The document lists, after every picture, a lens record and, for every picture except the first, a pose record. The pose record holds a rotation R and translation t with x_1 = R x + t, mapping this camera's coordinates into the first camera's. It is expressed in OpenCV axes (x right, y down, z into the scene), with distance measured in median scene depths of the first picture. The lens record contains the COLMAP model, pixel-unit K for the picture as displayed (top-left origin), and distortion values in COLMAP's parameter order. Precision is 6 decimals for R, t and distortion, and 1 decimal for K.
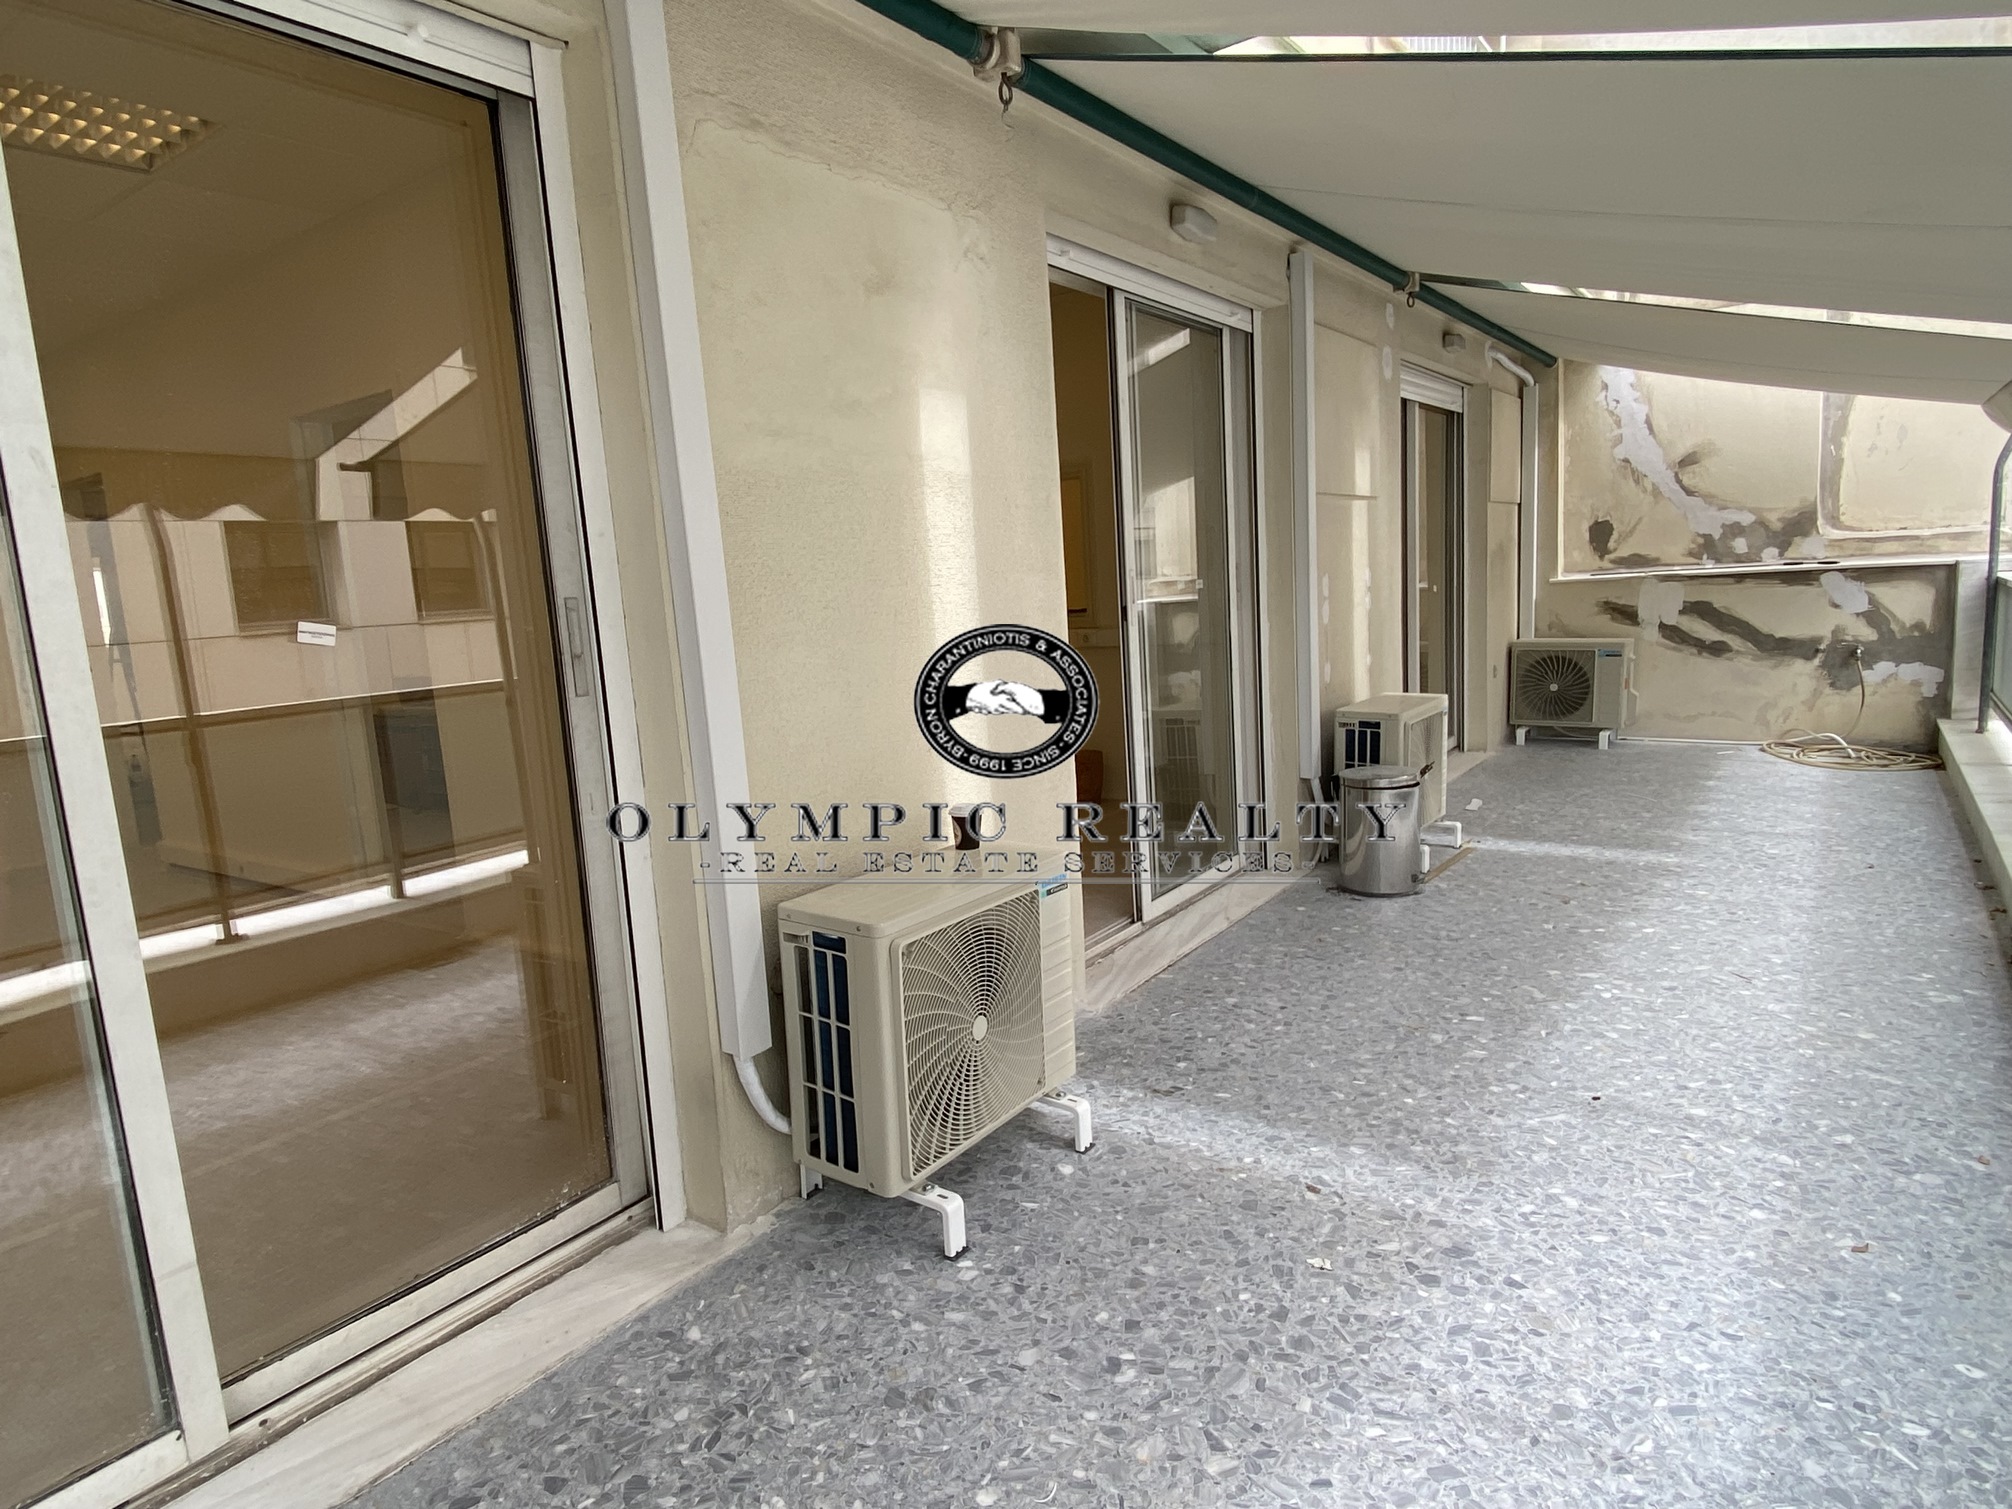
lens RADIAL K [[1169.6, 0, 1005.2], [0, 1169.6, 753.0], [0, 0, 1]] dist [-0.005122, -0.004142]
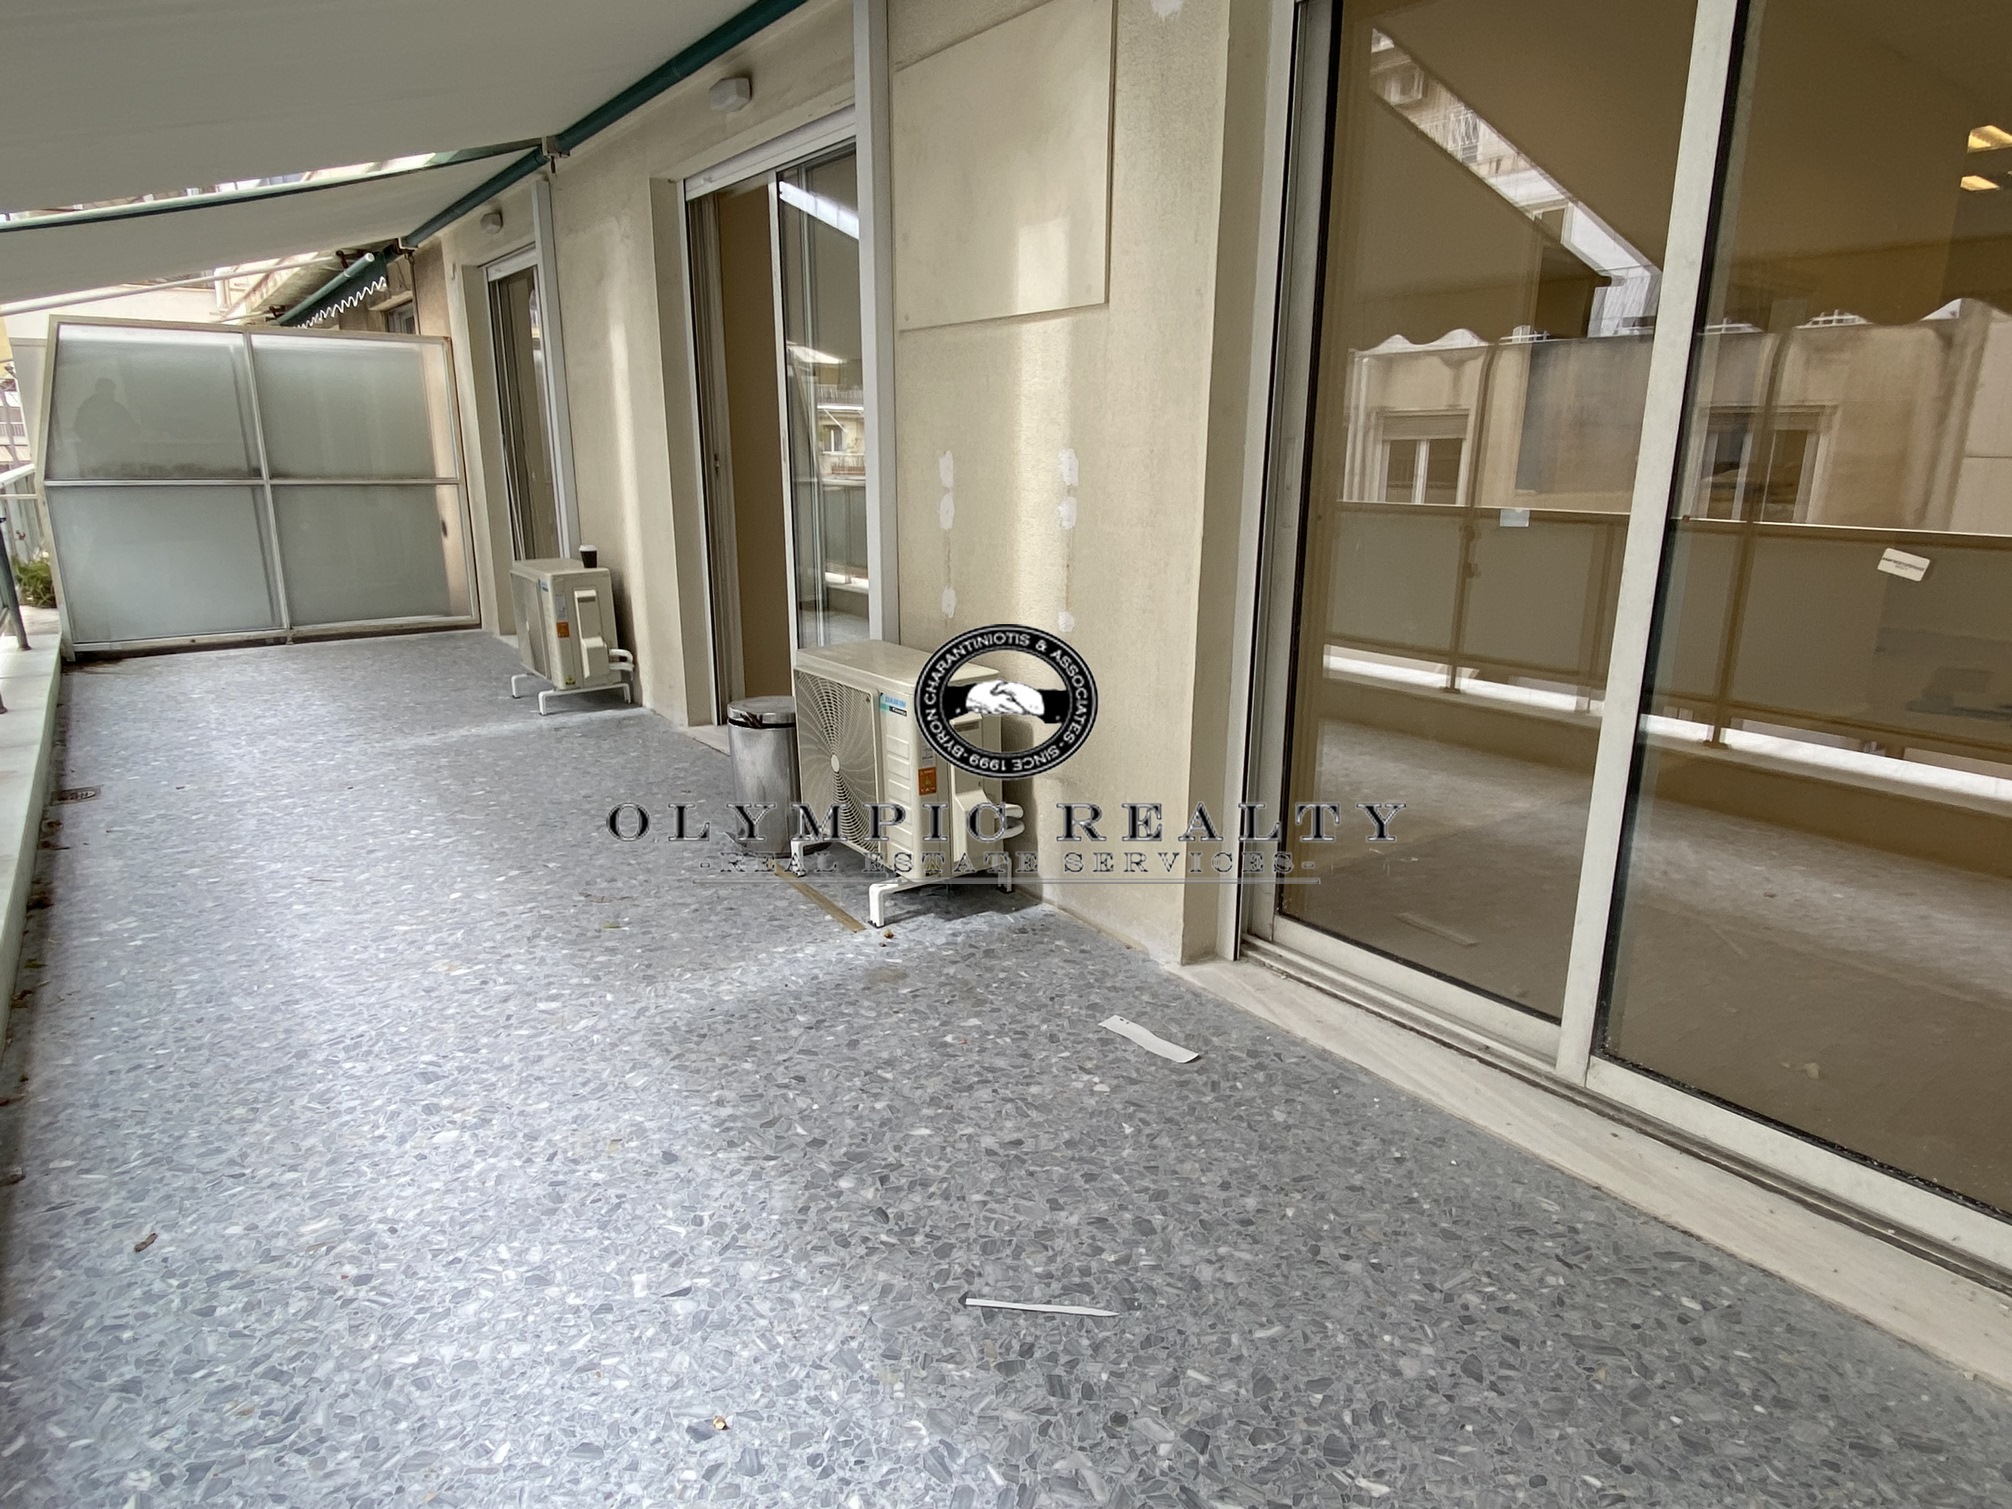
lens RADIAL K [[1169.6, 0, 1006.1], [0, 1169.6, 754.2], [0, 0, 1]] dist [-0.005122, -0.004142]
pose [[-0.303151, 0.300674, -0.904264, 1.254059], [-0.125879, 0.927968, 0.350756, -0.311724], [0.944592, 0.220160, -0.243466, 1.680572]]
